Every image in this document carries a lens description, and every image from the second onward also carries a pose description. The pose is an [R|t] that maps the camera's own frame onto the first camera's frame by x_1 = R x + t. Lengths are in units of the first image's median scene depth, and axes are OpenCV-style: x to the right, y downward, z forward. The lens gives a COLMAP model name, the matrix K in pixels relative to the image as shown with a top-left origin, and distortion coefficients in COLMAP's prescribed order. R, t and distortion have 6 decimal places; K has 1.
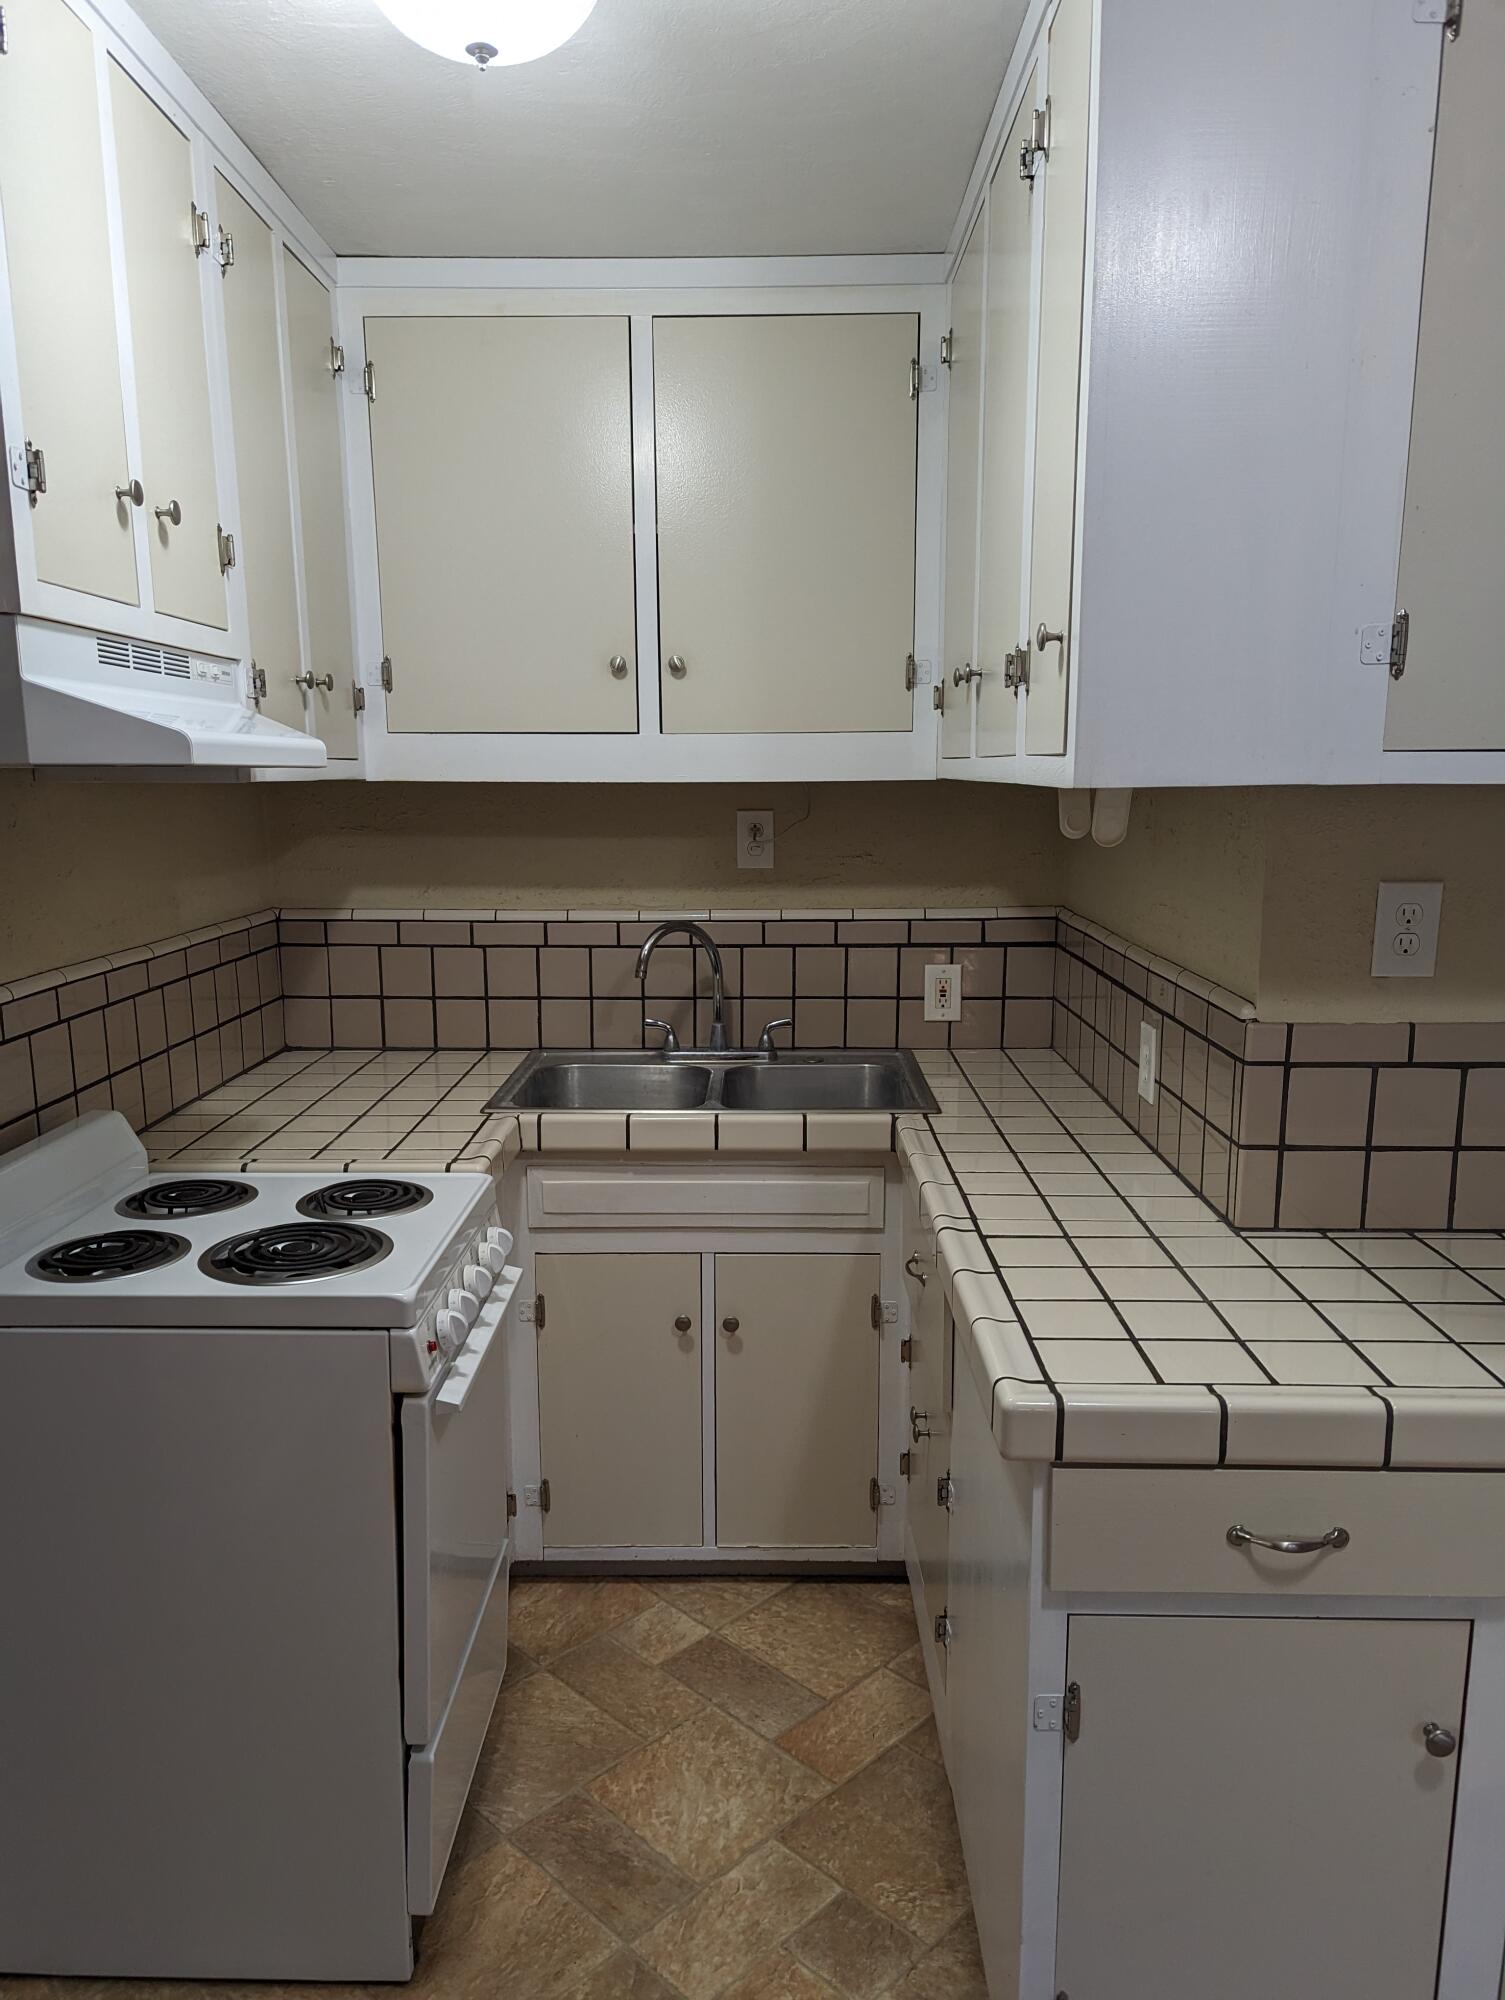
lens RADIAL K [[1424.3, 0, 752.5], [0, 1424.3, 1000.0], [0, 0, 1]] dist [0.064496, -0.058449]
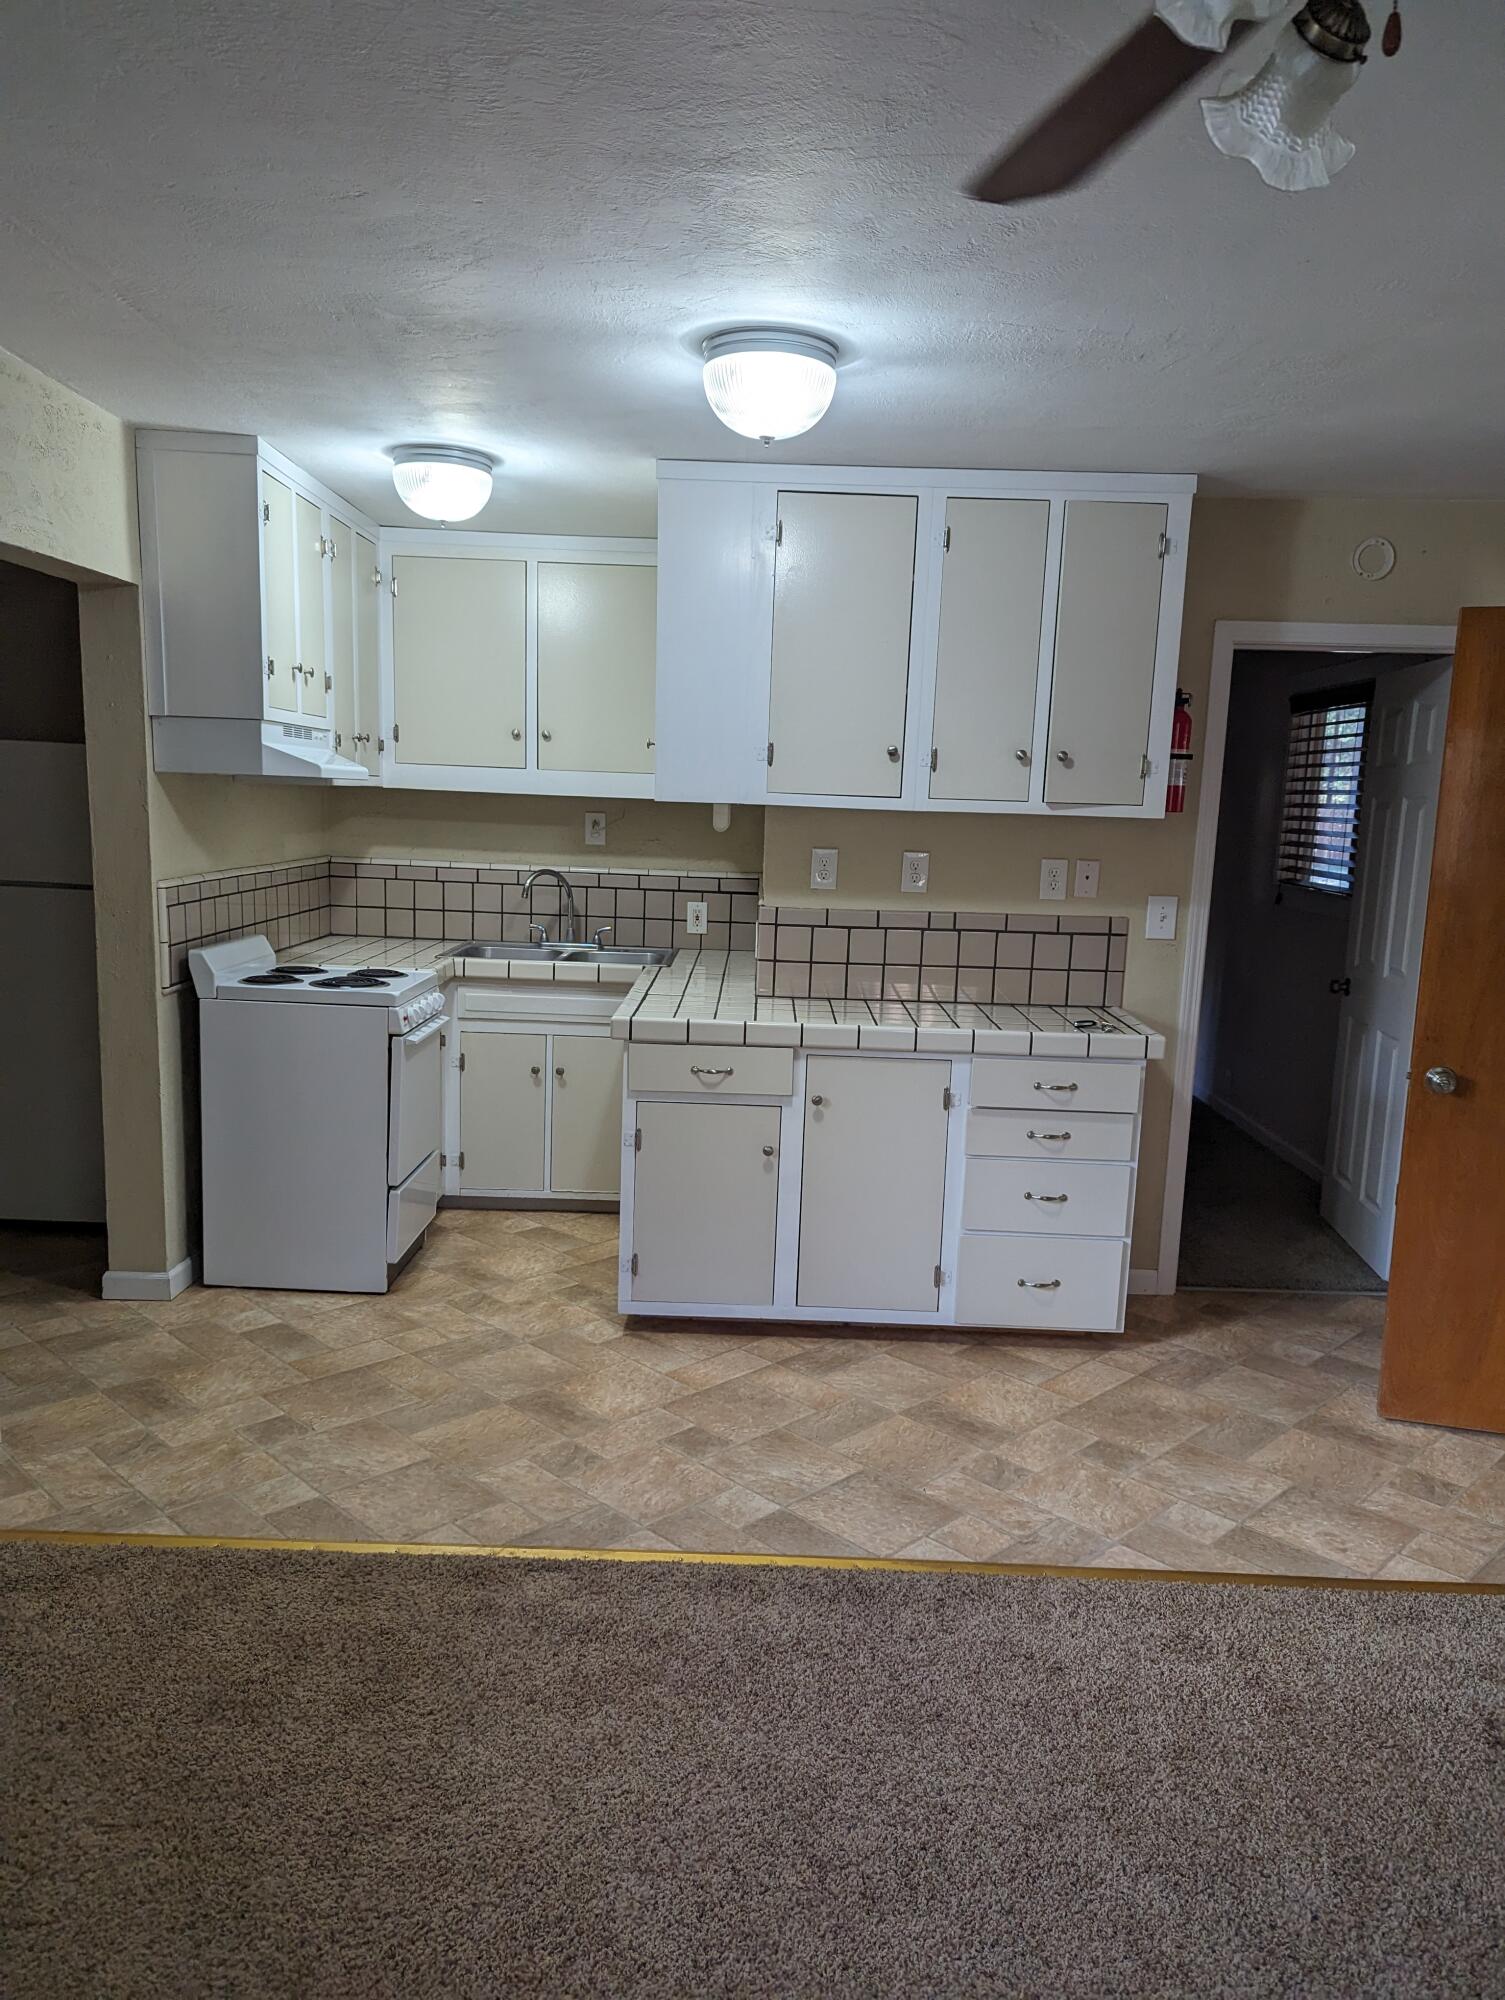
lens RADIAL K [[1400.7, 0, 775.7], [0, 1400.7, 1003.9], [0, 0, 1]] dist [0.063116, -0.052108]
pose [[0.998915, 0.038340, 0.026427, 0.267760], [-0.037990, 0.999185, -0.013607, 0.175741], [-0.026927, 0.012589, 0.999558, -1.105688]]
